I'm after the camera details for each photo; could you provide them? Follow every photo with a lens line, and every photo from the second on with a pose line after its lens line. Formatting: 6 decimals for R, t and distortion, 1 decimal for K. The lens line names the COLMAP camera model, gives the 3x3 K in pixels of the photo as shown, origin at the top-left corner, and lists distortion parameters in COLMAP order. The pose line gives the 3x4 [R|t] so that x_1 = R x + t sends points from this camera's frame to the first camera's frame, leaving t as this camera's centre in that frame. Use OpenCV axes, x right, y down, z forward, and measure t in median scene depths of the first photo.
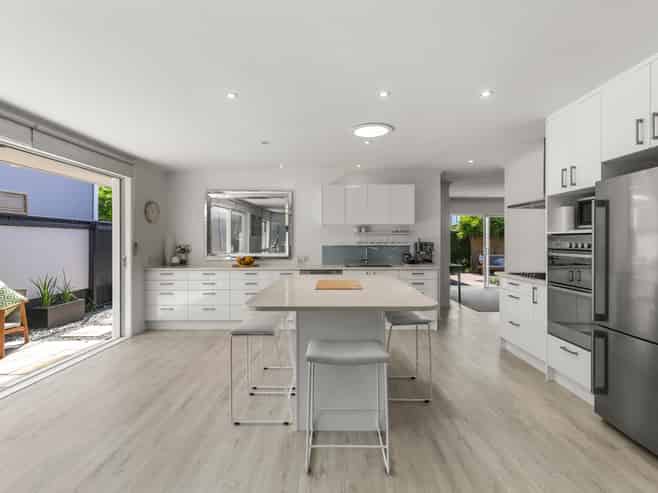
lens RADIAL K [[348.6, 0, 329.0], [0, 348.6, 246.5], [0, 0, 1]] dist [0.053714, 0.000423]
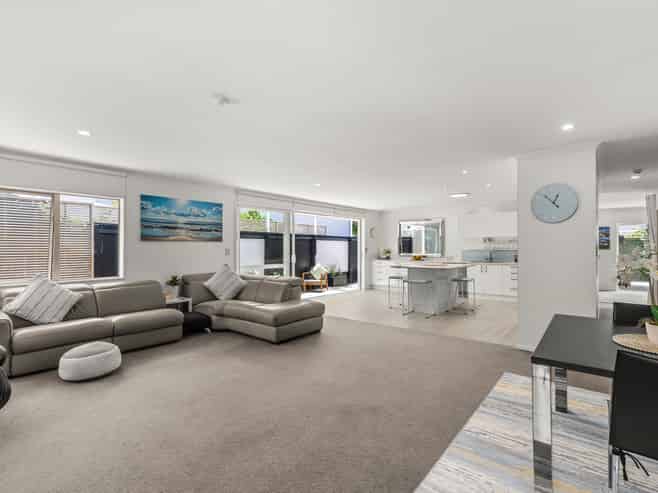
lens RADIAL K [[348.6, 0, 329.0], [0, 348.6, 246.5], [0, 0, 1]] dist [0.053714, 0.000423]
pose [[0.803836, 0.001901, -0.594848, 0.491253], [-0.016809, 0.999668, -0.019520, 0.026410], [0.594613, 0.025690, 0.803601, -0.777847]]
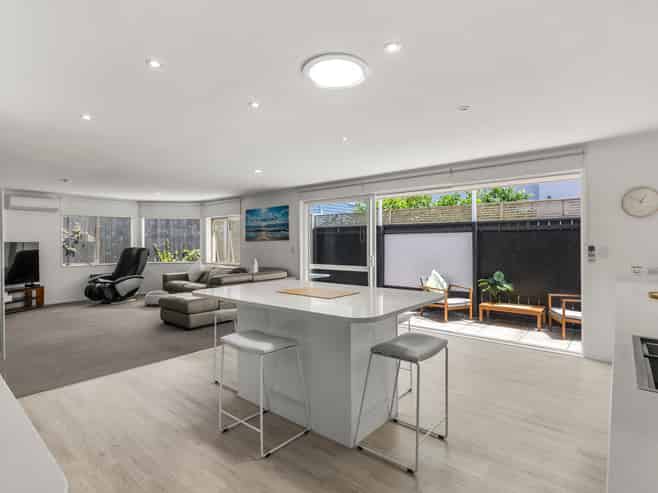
lens RADIAL K [[349.3, 0, 329.0], [0, 349.3, 246.5], [0, 0, 1]] dist [-0.000414, -0.000084]
pose [[-0.636171, 0.016738, -0.771367, 0.392130], [-0.009750, 0.999510, 0.029730, -0.023065], [0.771486, 0.026435, -0.635696, 0.884507]]
